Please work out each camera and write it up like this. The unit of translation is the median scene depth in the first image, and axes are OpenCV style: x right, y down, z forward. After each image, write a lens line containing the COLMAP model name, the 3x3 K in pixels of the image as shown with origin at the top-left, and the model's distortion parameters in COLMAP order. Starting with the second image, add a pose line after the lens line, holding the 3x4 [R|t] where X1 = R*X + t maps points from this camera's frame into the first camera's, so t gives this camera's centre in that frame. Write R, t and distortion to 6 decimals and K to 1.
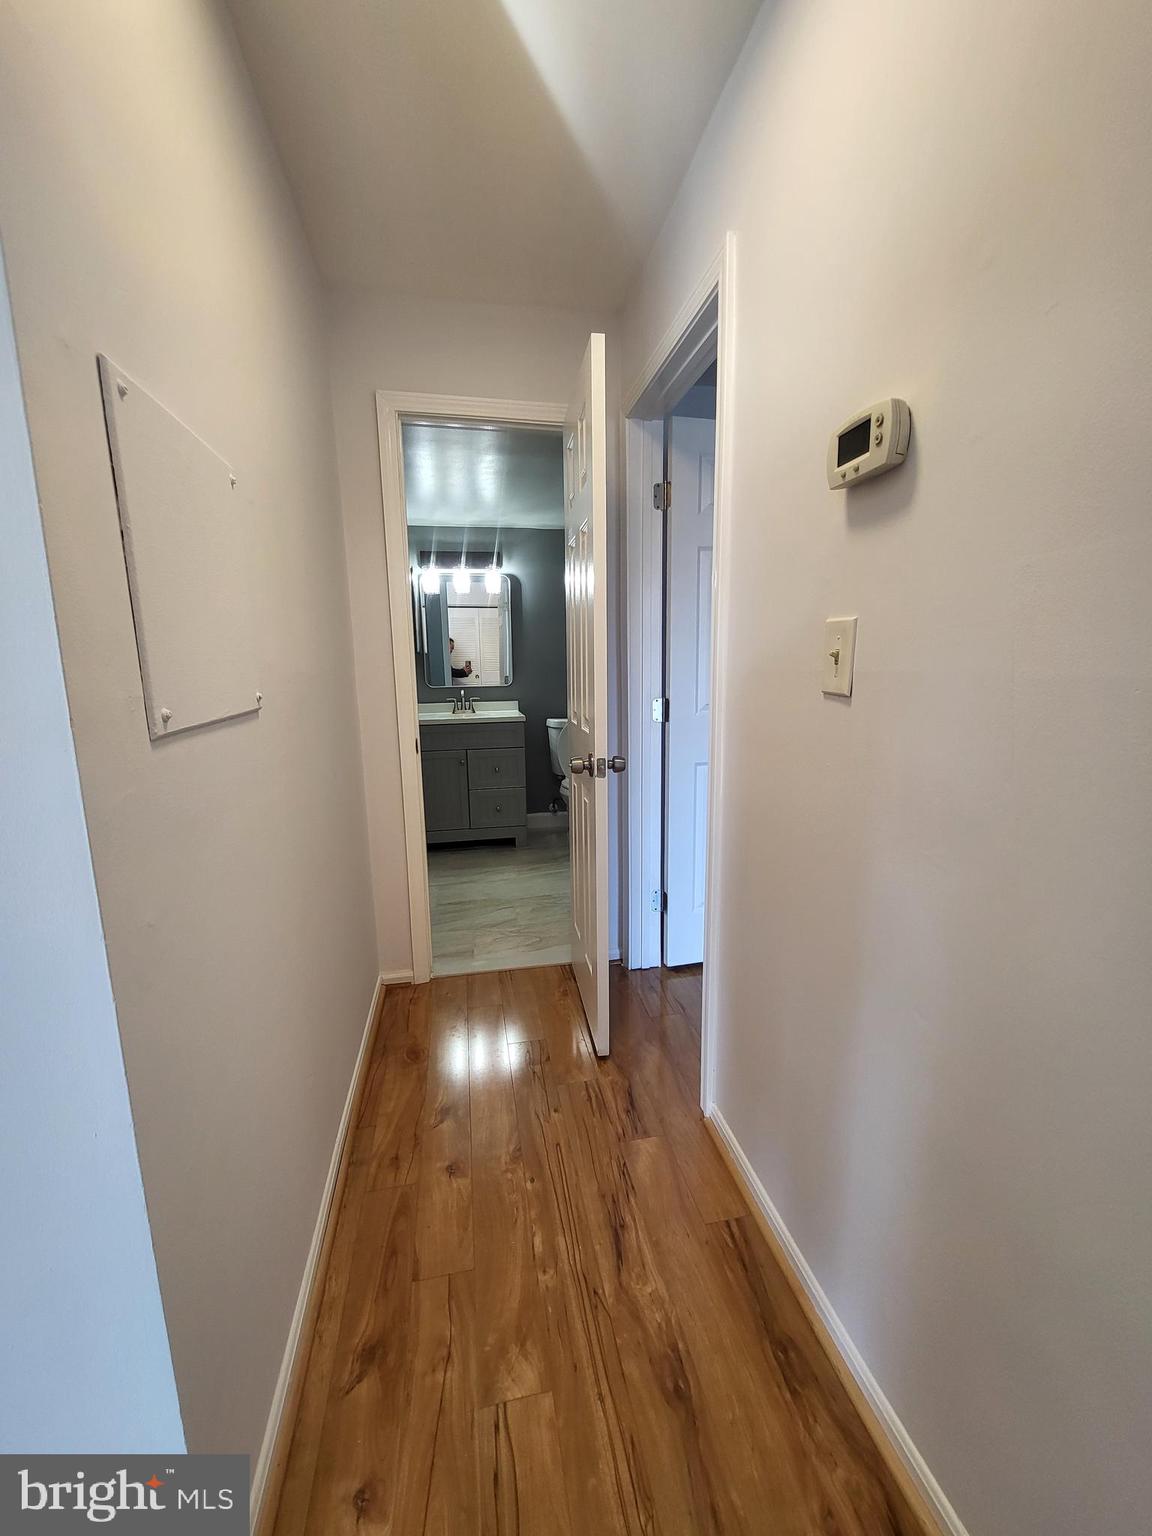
lens RADIAL K [[601.5, 0, 580.2], [0, 601.5, 767.4], [0, 0, 1]] dist [0.001333, -0.002346]
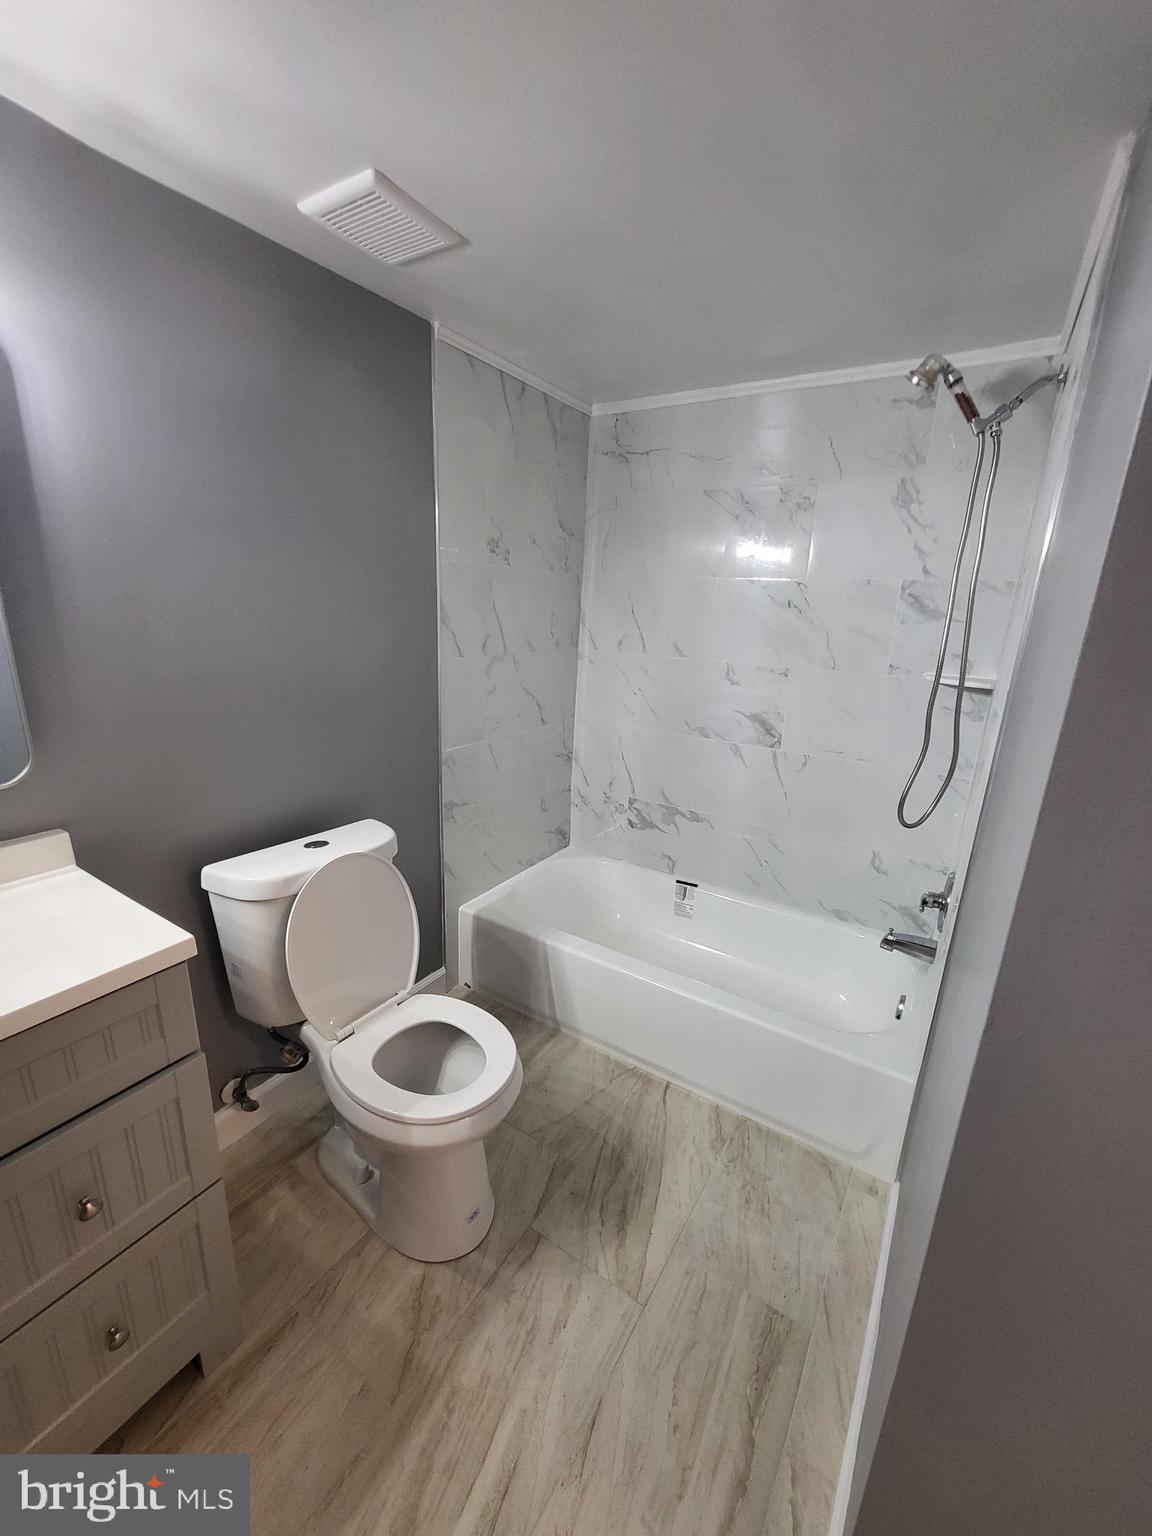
lens RADIAL K [[601.5, 0, 580.2], [0, 601.5, 767.4], [0, 0, 1]] dist [0.001333, -0.002346]
pose [[0.687101, -0.150748, 0.710751, -0.140087], [0.071363, 0.987511, 0.140460, -0.167796], [-0.723049, -0.045789, 0.689278, 0.689244]]
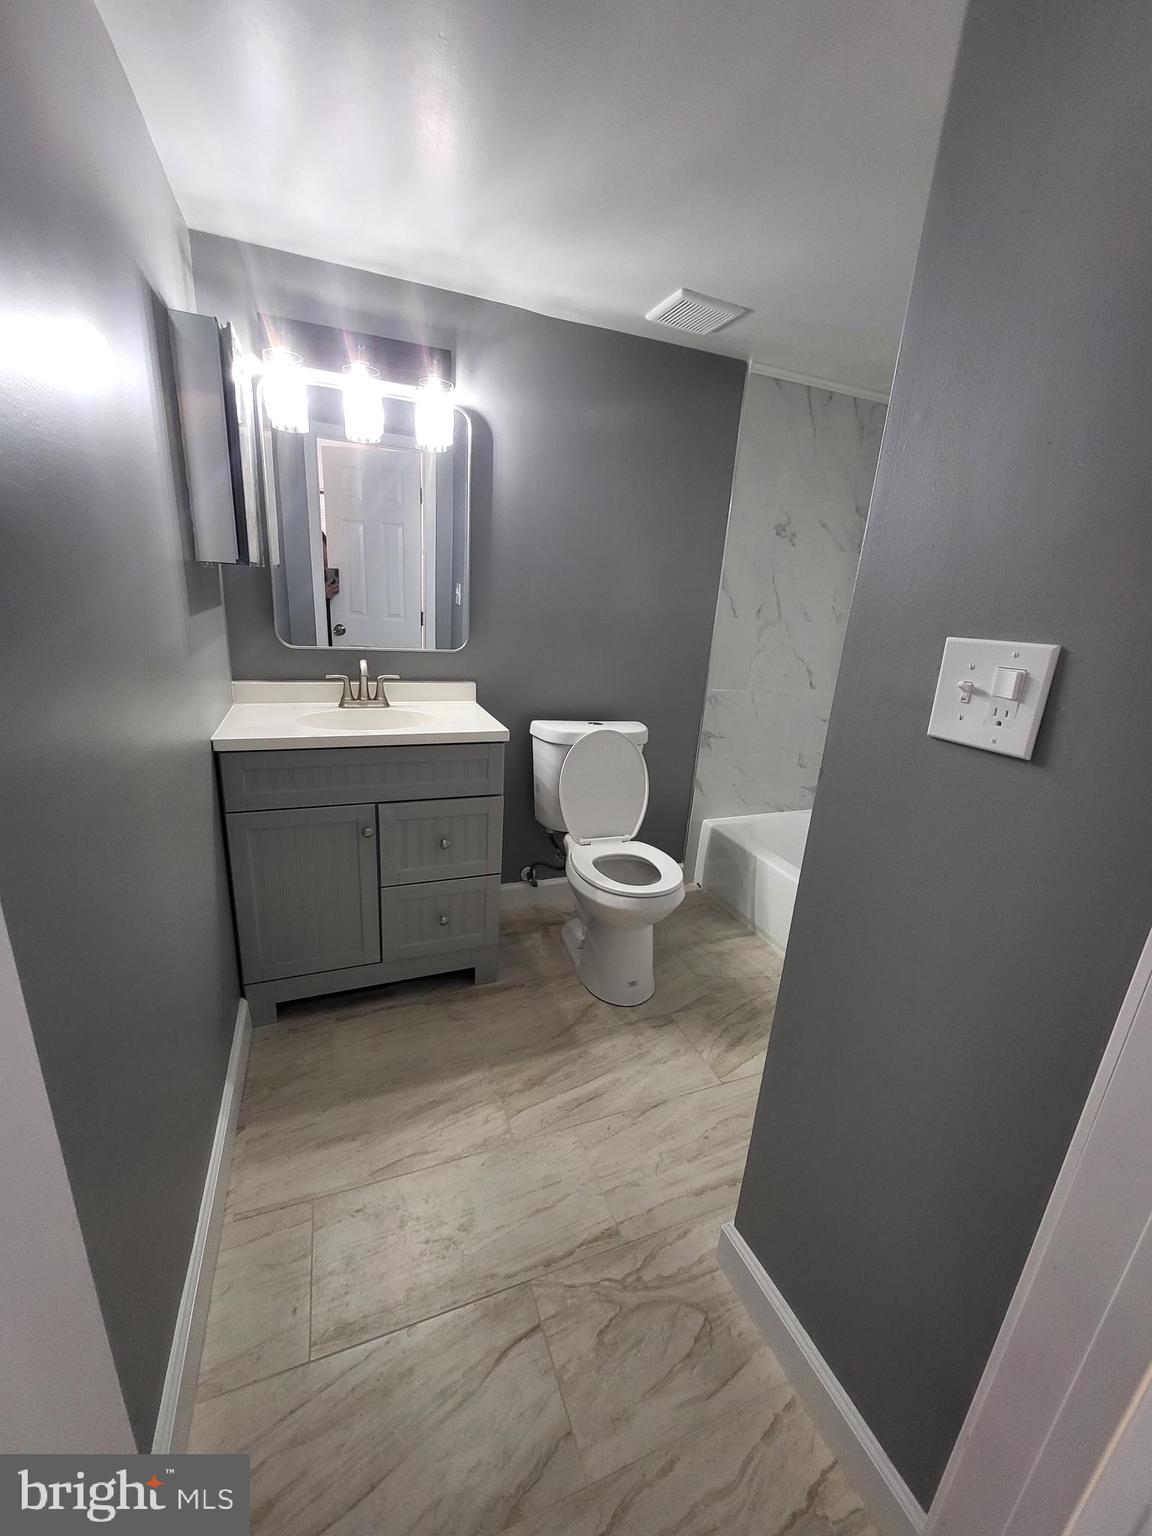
lens RADIAL K [[601.5, 0, 580.2], [0, 601.5, 767.4], [0, 0, 1]] dist [0.001333, -0.002346]
pose [[0.978493, 0.022046, 0.205100, -0.126318], [-0.048614, 0.990912, 0.125417, -0.112677], [-0.200471, -0.132691, 0.970672, 0.511654]]
